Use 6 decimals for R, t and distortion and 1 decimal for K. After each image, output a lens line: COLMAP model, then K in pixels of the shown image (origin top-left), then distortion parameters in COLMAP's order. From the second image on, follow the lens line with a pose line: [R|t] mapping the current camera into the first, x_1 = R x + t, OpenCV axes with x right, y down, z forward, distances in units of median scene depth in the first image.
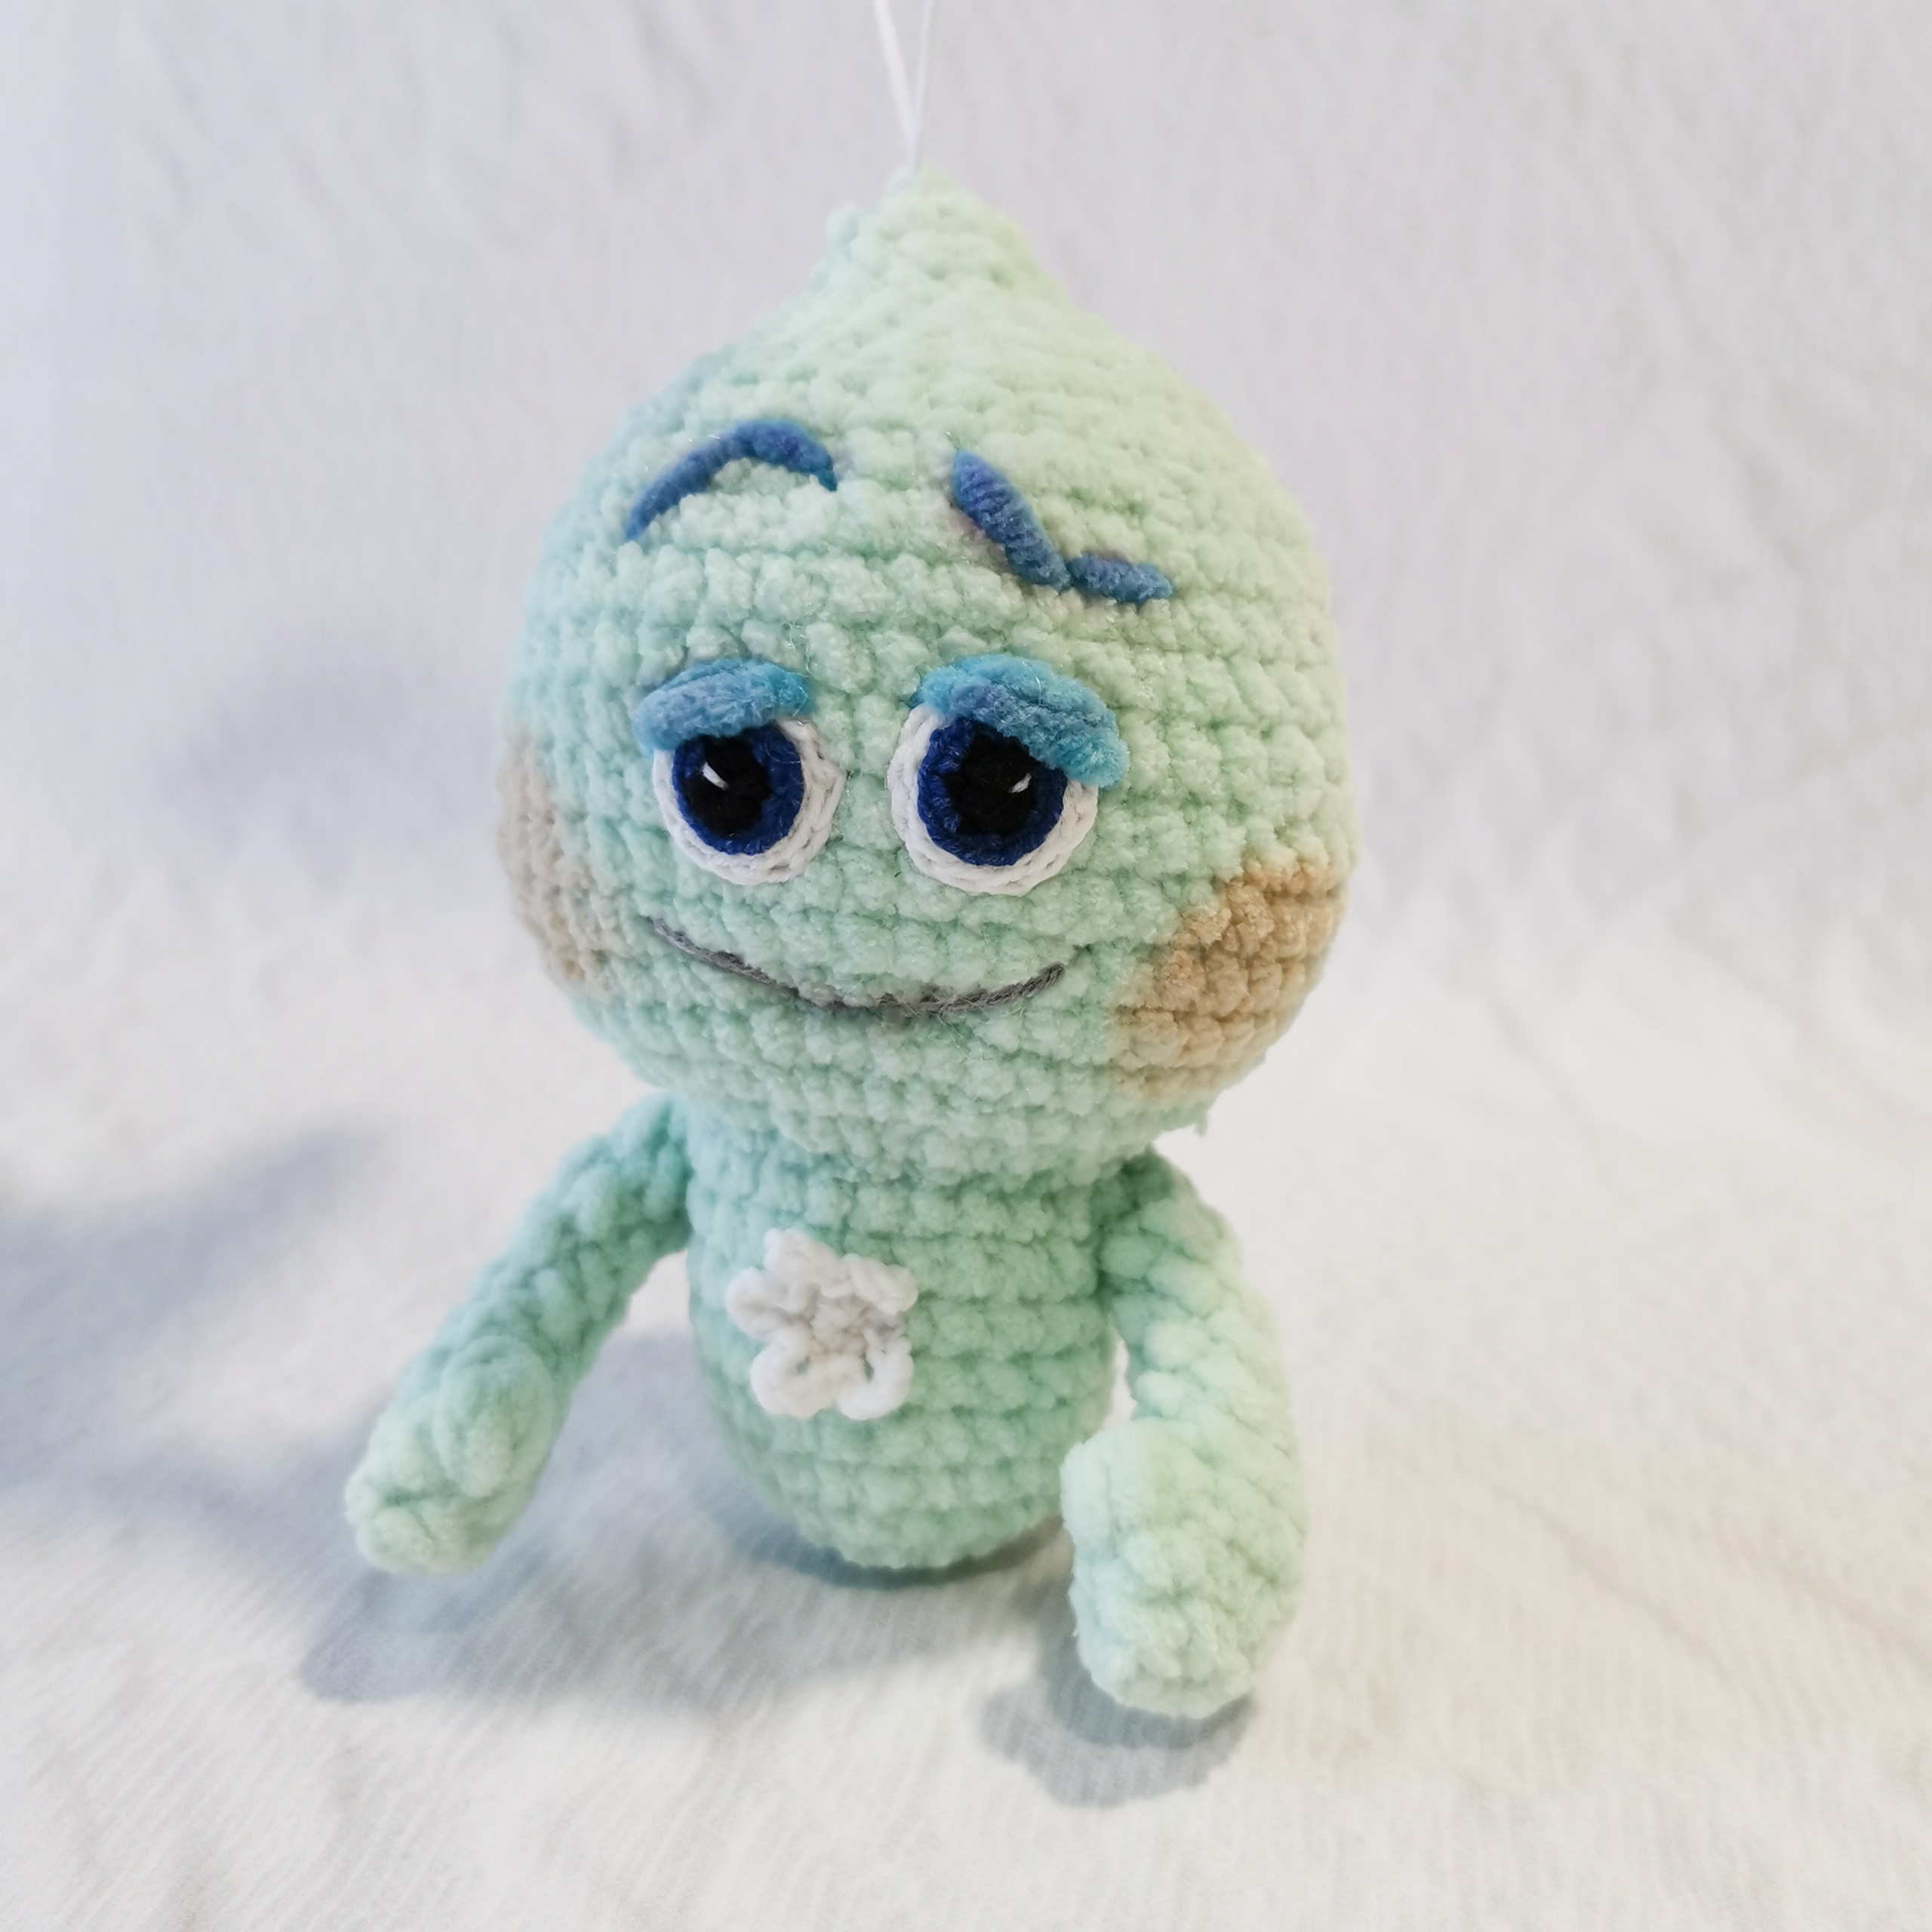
lens RADIAL K [[2356.0, 0, 993.7], [0, 2356.0, 970.3], [0, 0, 1]] dist [0.017471, -0.001946]
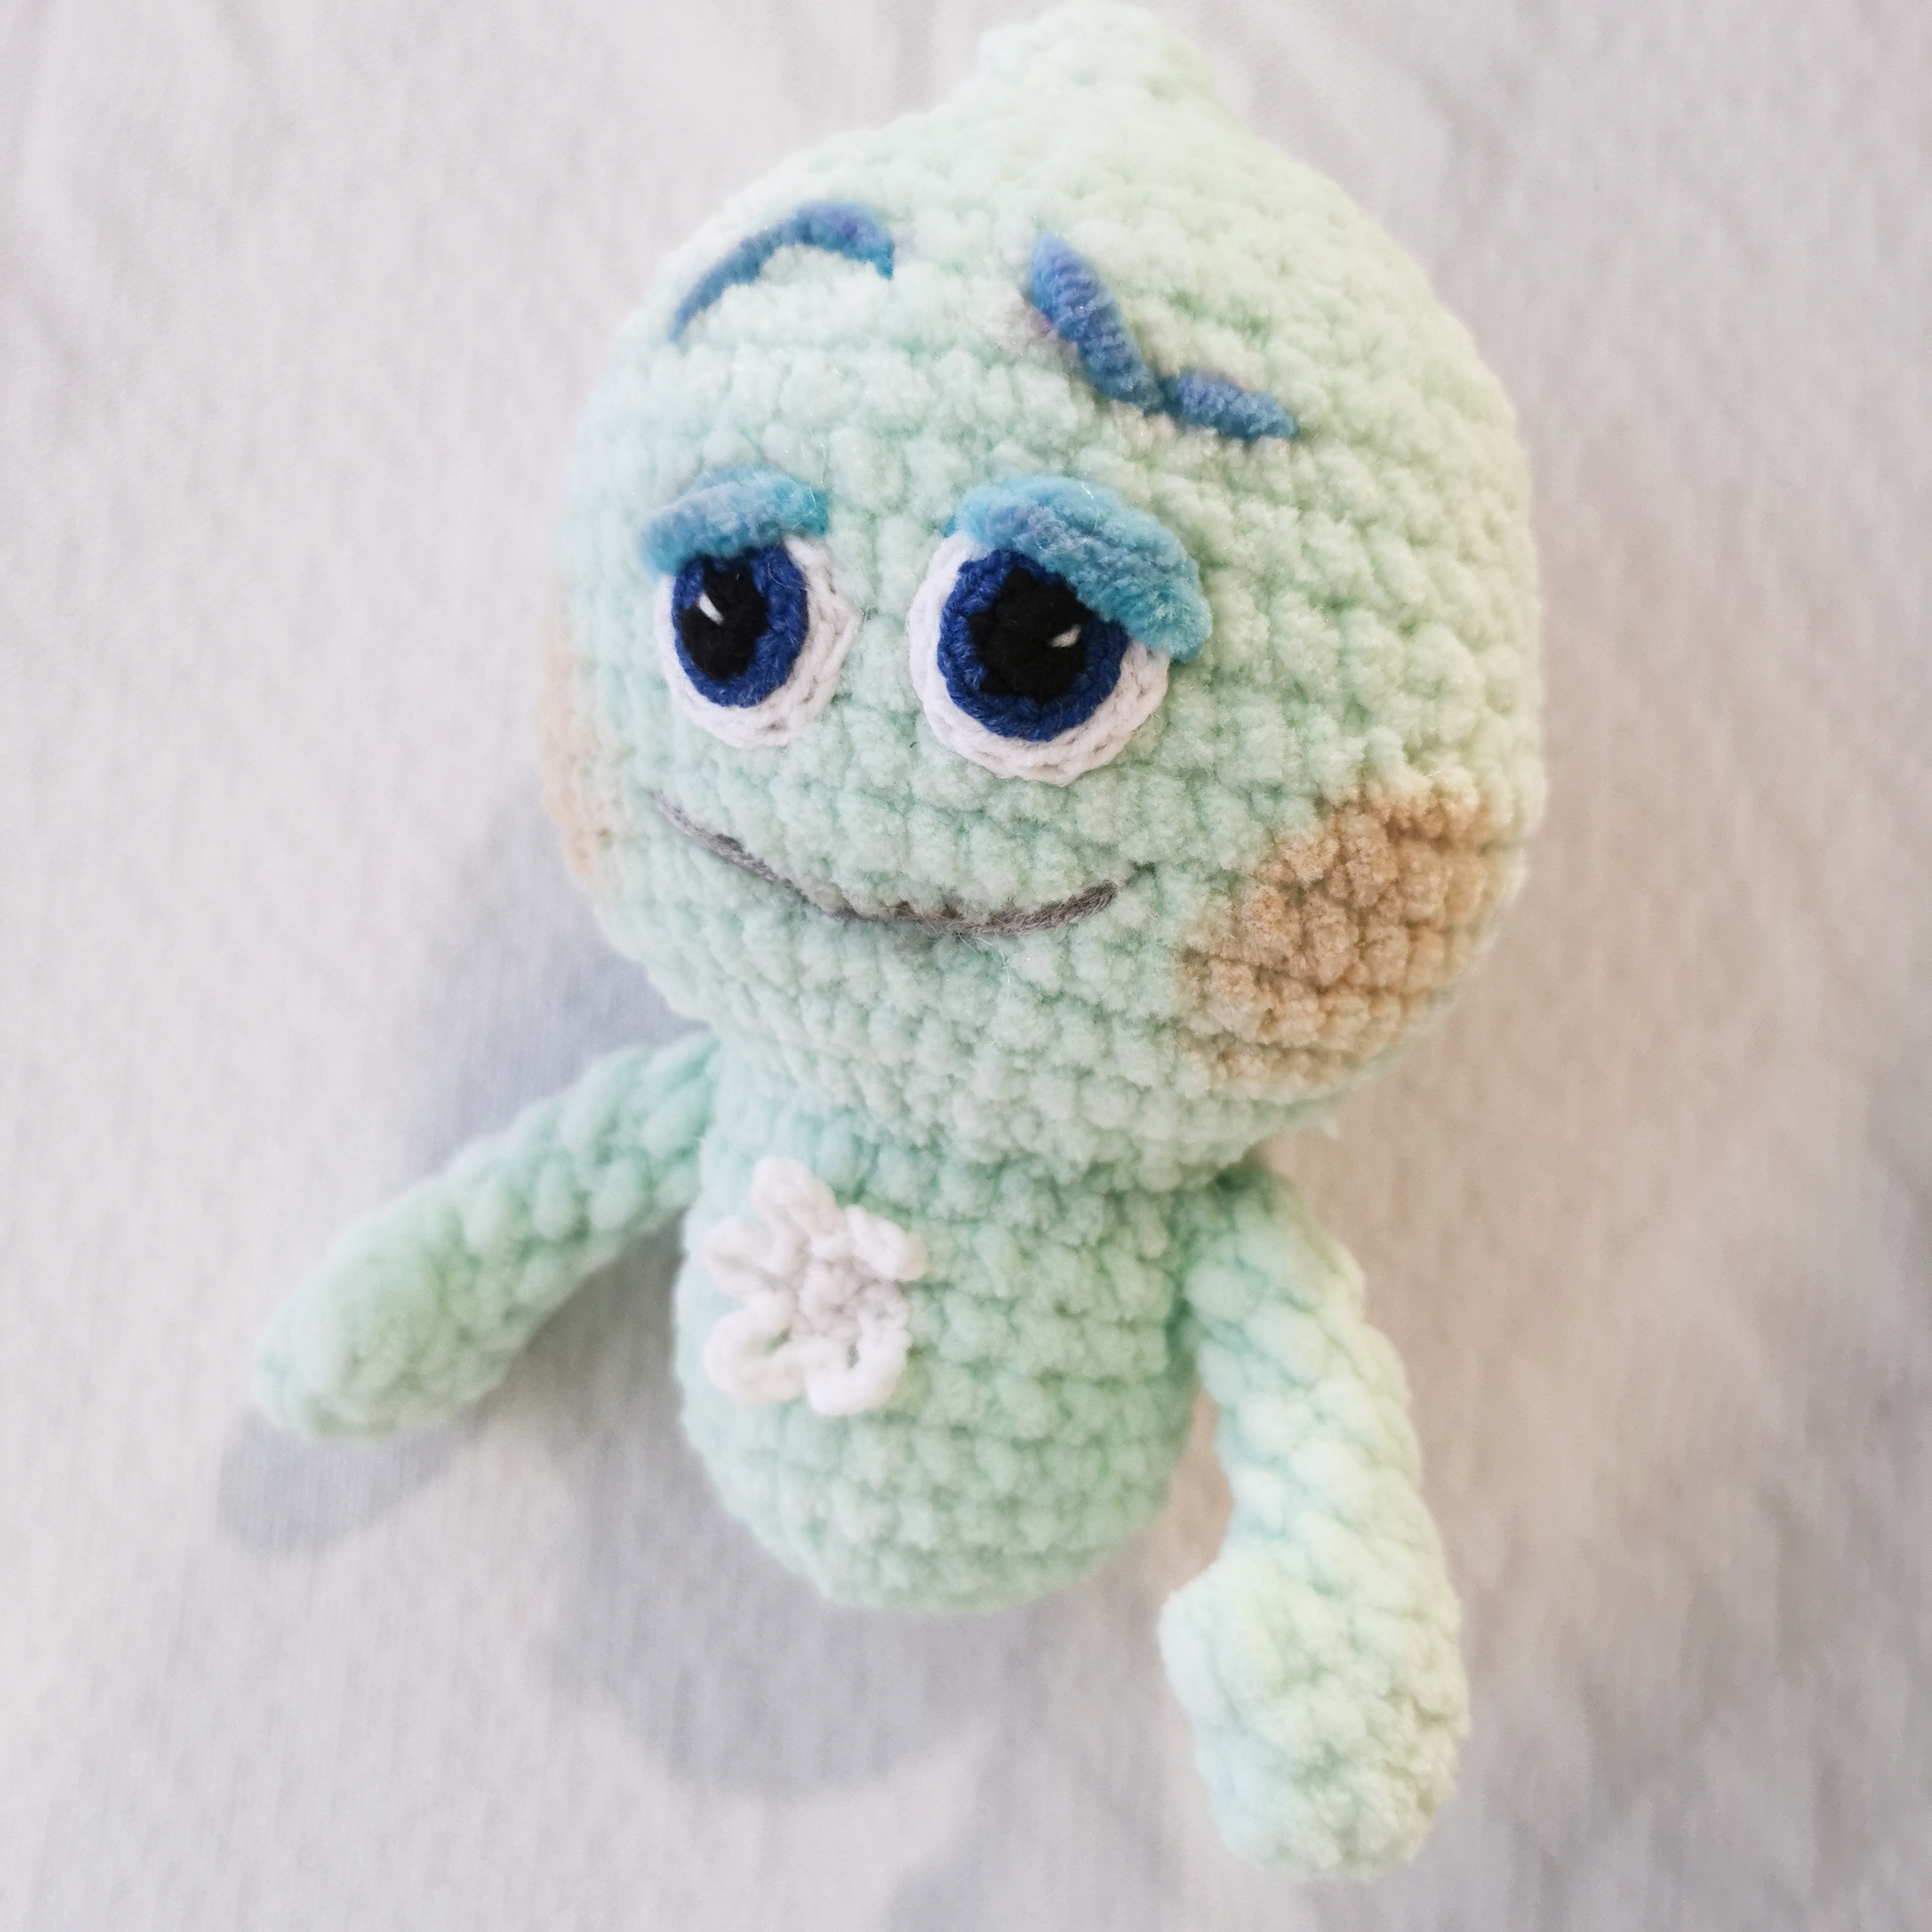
lens RADIAL K [[2111.1, 0, 968.8], [0, 2111.1, 942.8], [0, 0, 1]] dist [-0.021346, -0.013399]
pose [[0.976186, 0.103065, -0.190887, 0.123086], [-0.117464, 0.990902, -0.065692, 0.072301], [0.182380, 0.086550, 0.979411, 0.295189]]
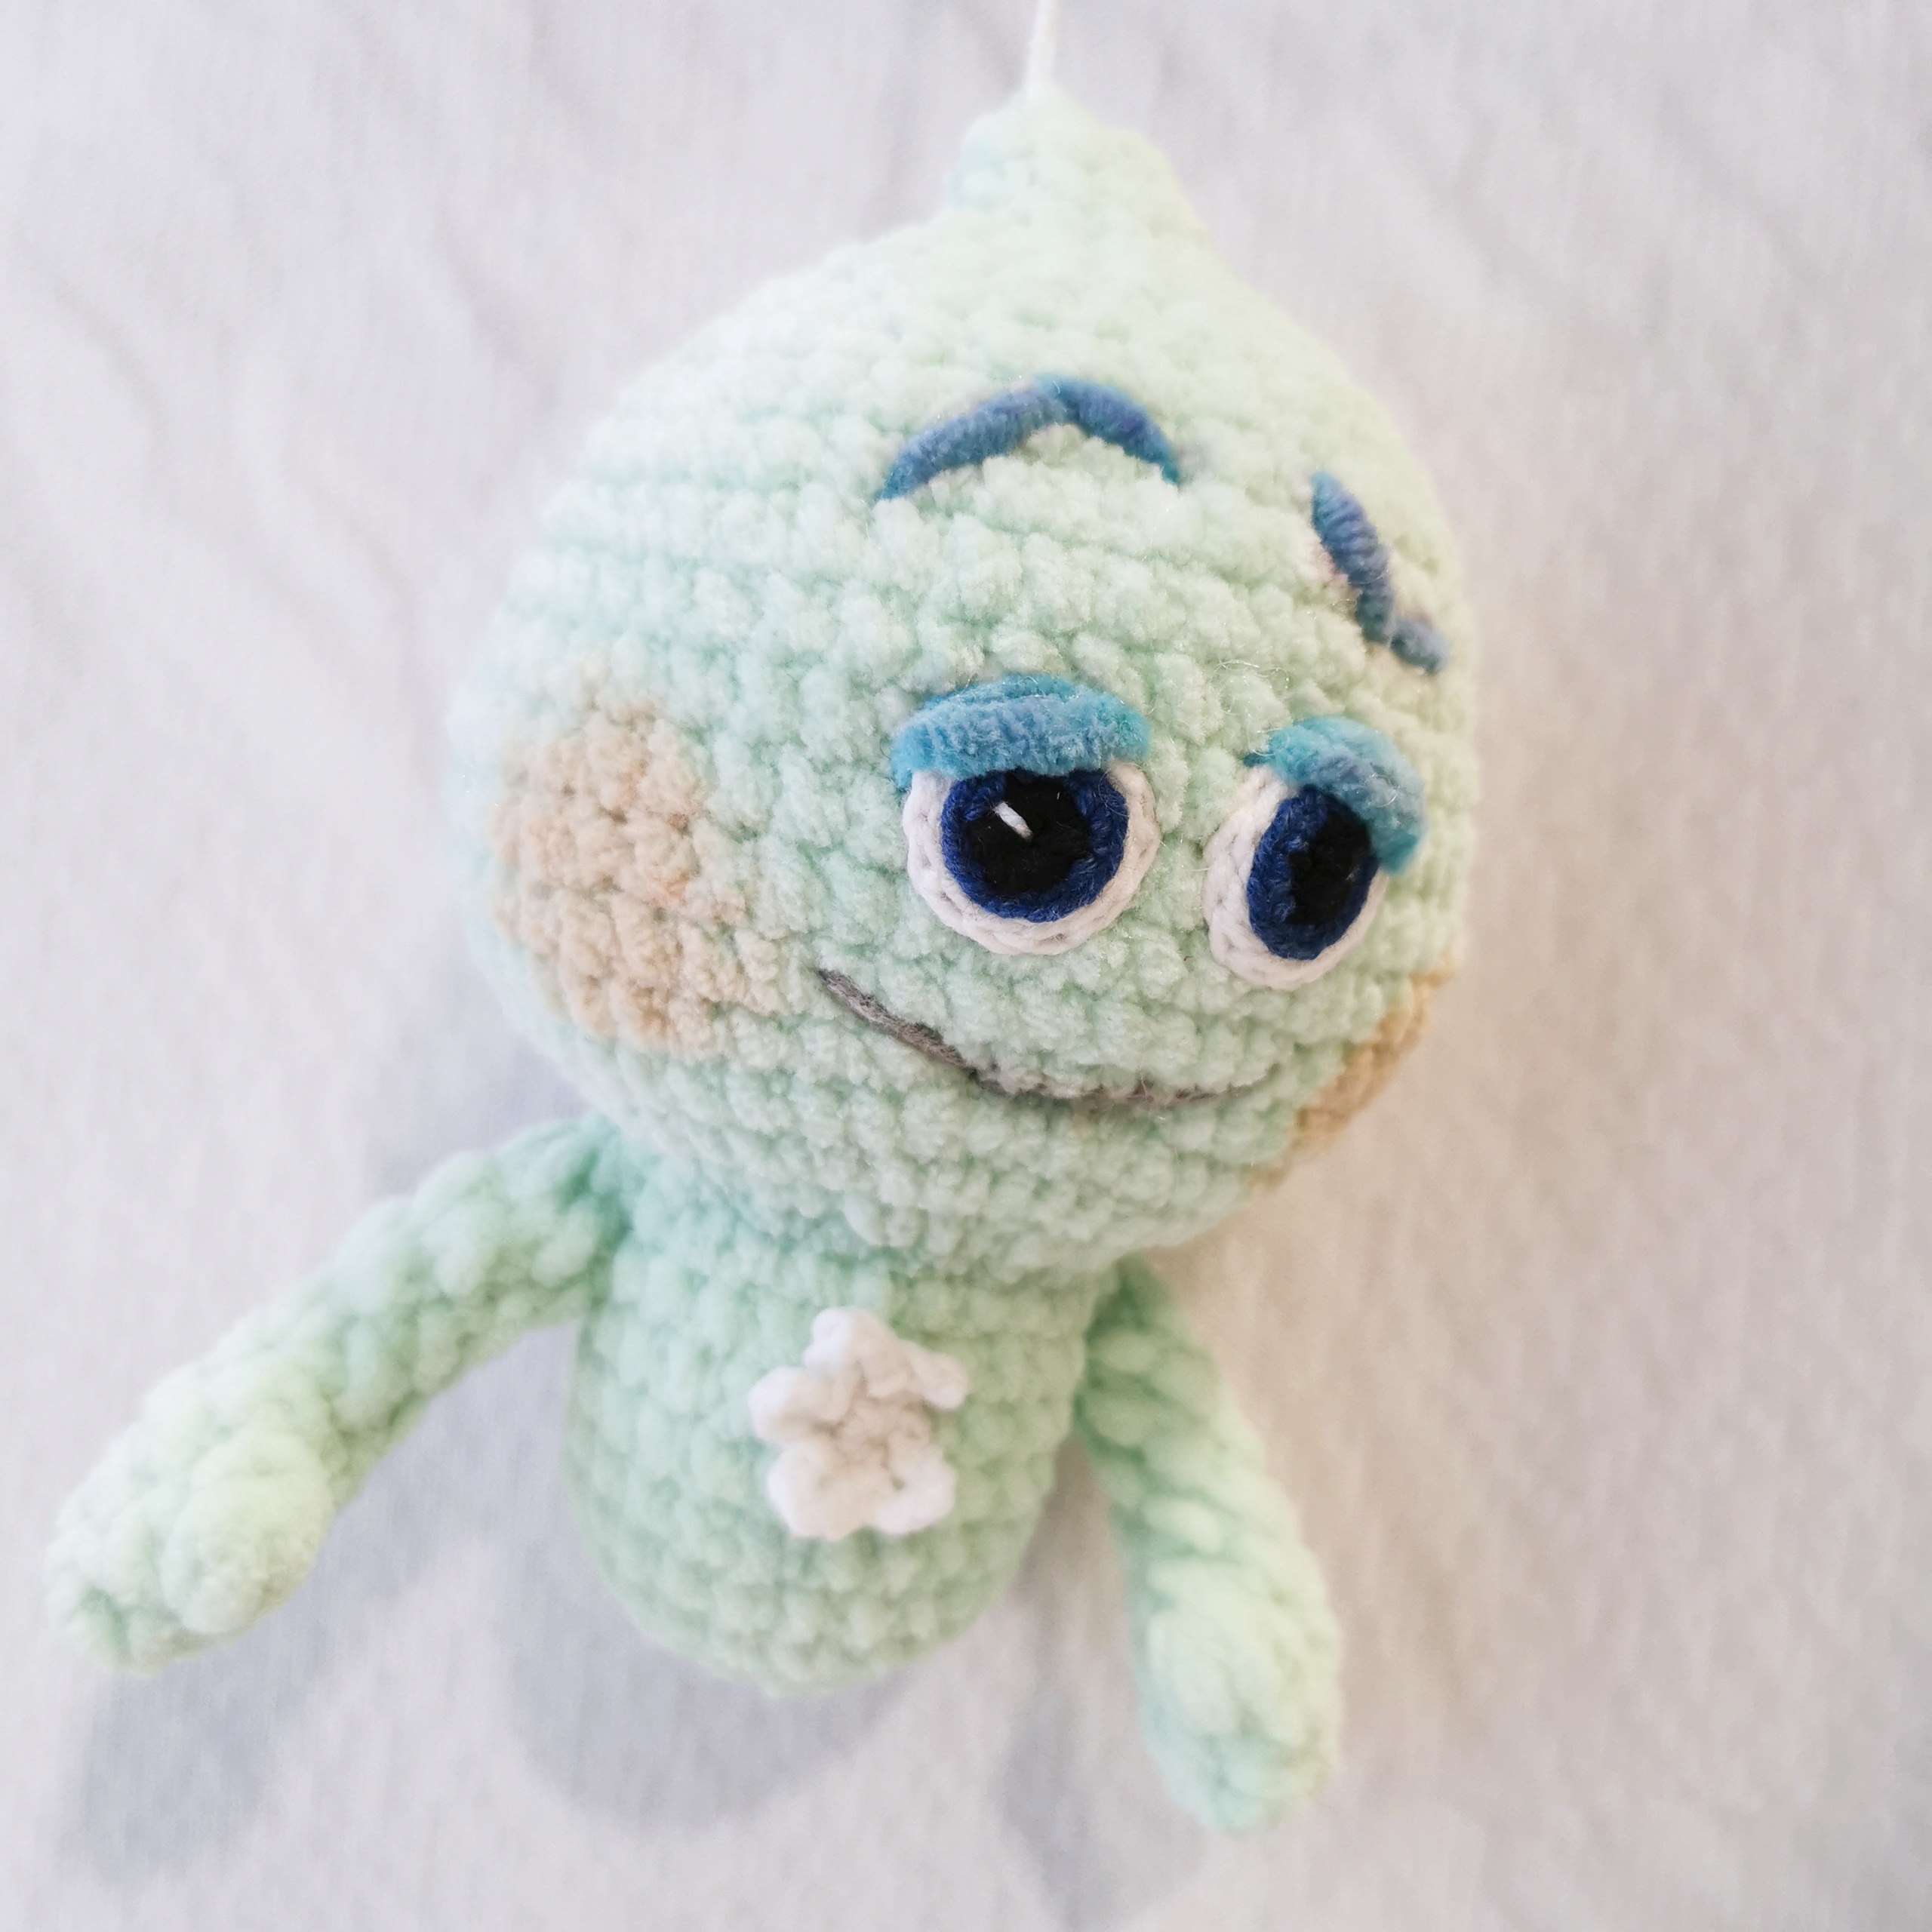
lens RADIAL K [[2111.1, 0, 968.8], [0, 2111.1, 942.8], [0, 0, 1]] dist [-0.021346, -0.013399]
pose [[0.869418, 0.071759, 0.488838, -0.472642], [-0.097198, 0.994904, 0.026823, -0.058334], [-0.484422, -0.070834, 0.871962, 0.380914]]
